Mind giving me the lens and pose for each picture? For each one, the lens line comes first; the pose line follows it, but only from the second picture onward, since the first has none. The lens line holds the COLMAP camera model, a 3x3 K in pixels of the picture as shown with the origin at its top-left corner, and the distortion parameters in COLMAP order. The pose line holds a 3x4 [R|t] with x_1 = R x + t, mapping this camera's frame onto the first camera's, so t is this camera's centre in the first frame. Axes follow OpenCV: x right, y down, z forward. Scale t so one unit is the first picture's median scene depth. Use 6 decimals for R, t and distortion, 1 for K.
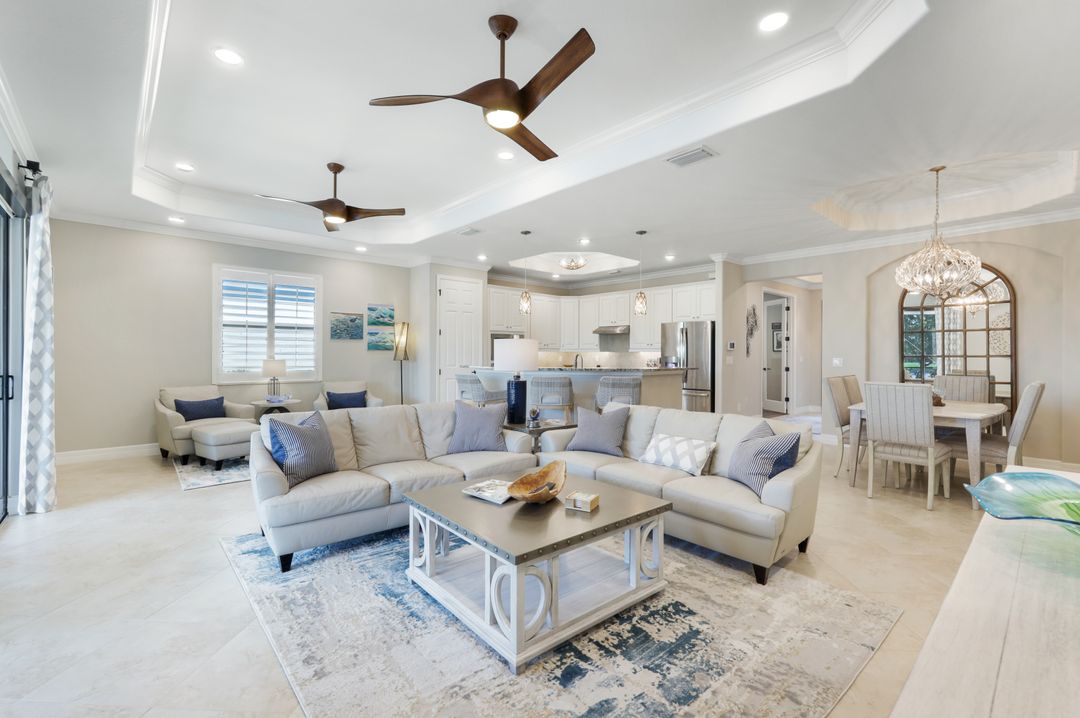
lens RADIAL K [[470.1, 0, 534.5], [0, 470.1, 360.5], [0, 0, 1]] dist [-0.001576, 0.001600]
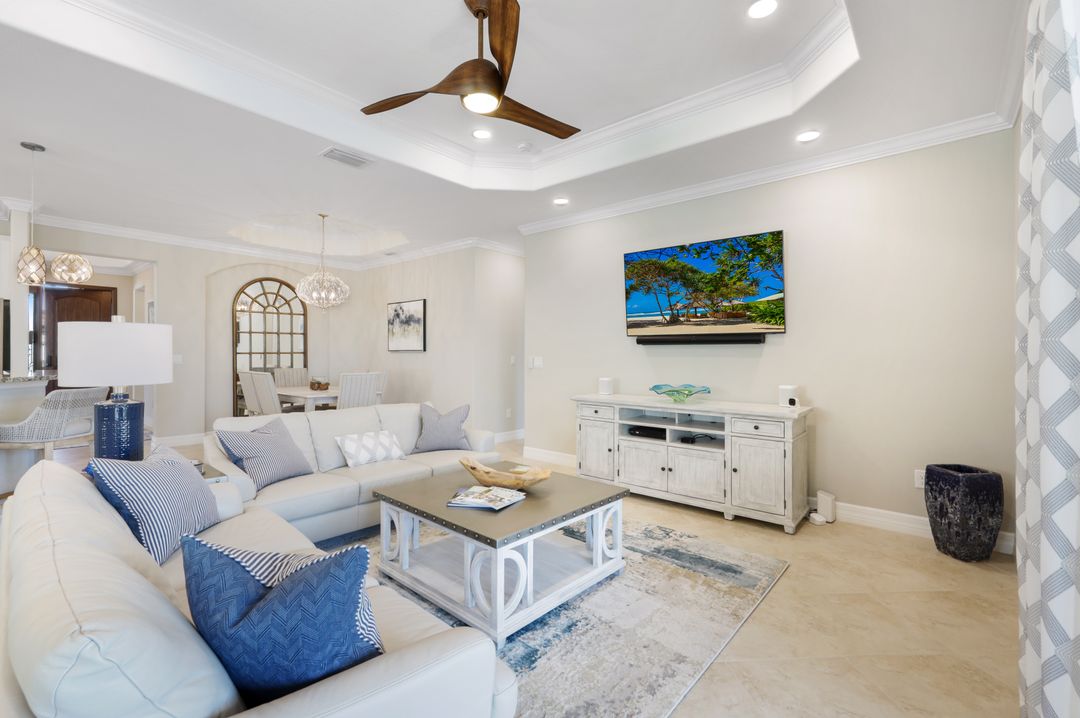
lens RADIAL K [[470.1, 0, 533.8], [0, 470.1, 353.8], [0, 0, 1]] dist [-0.001576, 0.001600]
pose [[-0.128403, -0.003845, 0.991715, -0.425766], [0.007109, 0.999963, 0.004798, -0.007592], [-0.991697, 0.007666, -0.128371, 0.425123]]
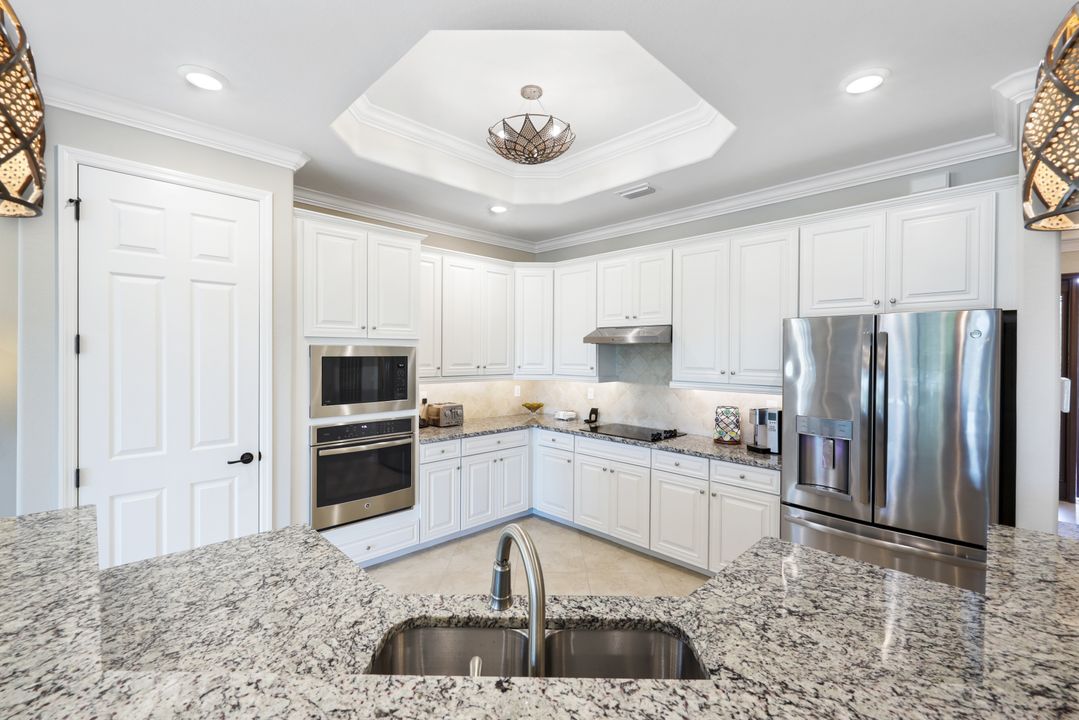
lens RADIAL K [[459.4, 0, 535.0], [0, 459.4, 357.9], [0, 0, 1]] dist [0.000426, 0.000400]
pose [[0.999116, 0.001589, 0.042011, 0.091266], [-0.001465, 0.999994, -0.002992, -0.063057], [-0.042016, 0.002927, 0.999113, 0.859134]]
